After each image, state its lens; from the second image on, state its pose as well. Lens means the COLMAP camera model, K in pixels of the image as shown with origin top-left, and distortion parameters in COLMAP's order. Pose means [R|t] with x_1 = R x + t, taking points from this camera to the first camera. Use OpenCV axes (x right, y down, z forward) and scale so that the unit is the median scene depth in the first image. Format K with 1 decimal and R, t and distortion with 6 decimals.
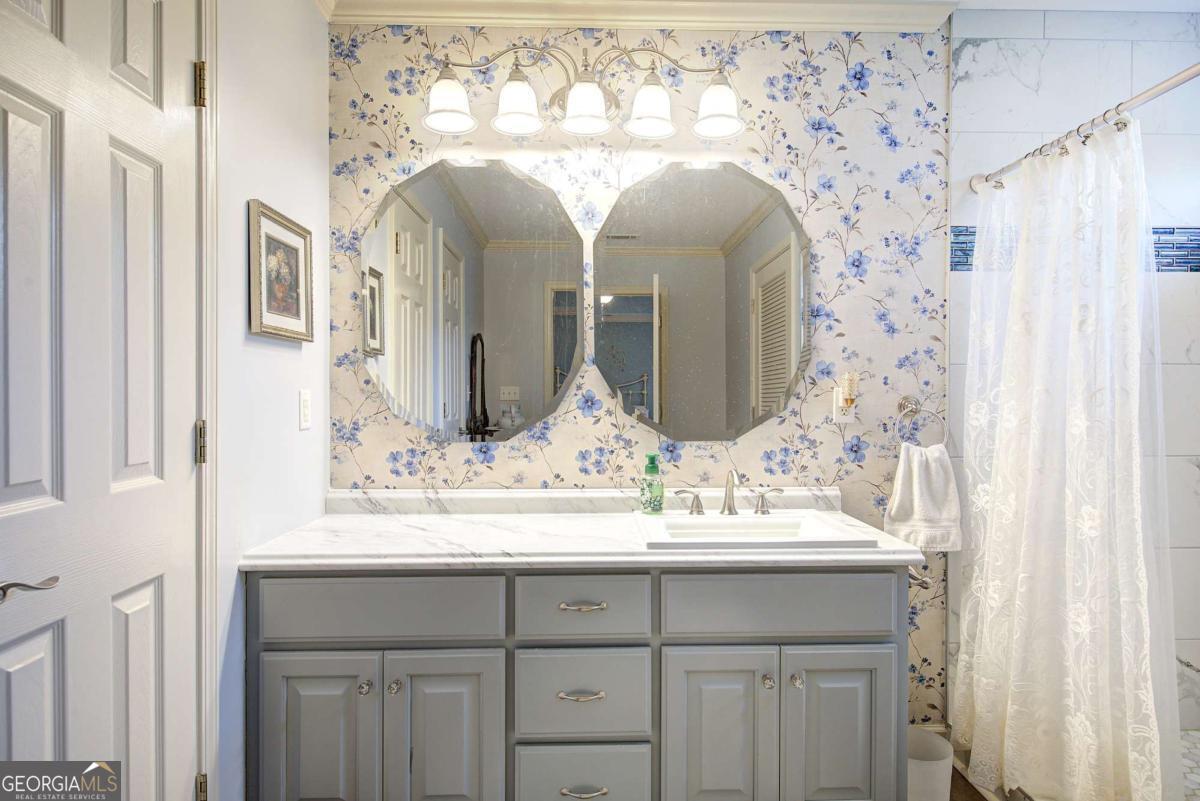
lens RADIAL K [[668.8, 0, 601.8], [0, 668.8, 396.0], [0, 0, 1]] dist [0.018309, -0.013072]
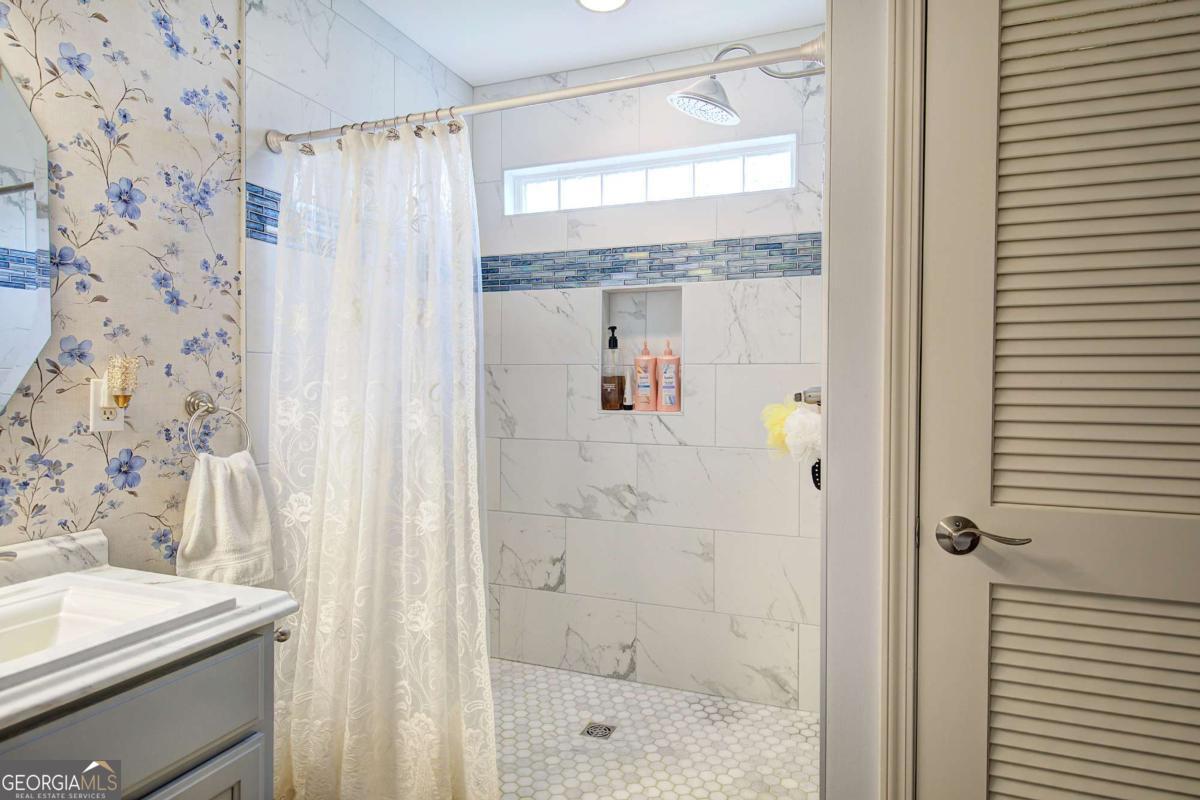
lens RADIAL K [[668.8, 0, 601.8], [0, 668.8, 395.5], [0, 0, 1]] dist [0.018309, -0.013072]
pose [[0.385594, -0.009613, 0.922618, -0.068807], [0.001170, 0.999950, 0.009929, -0.002032], [-0.922668, -0.002749, 0.385586, 0.293644]]
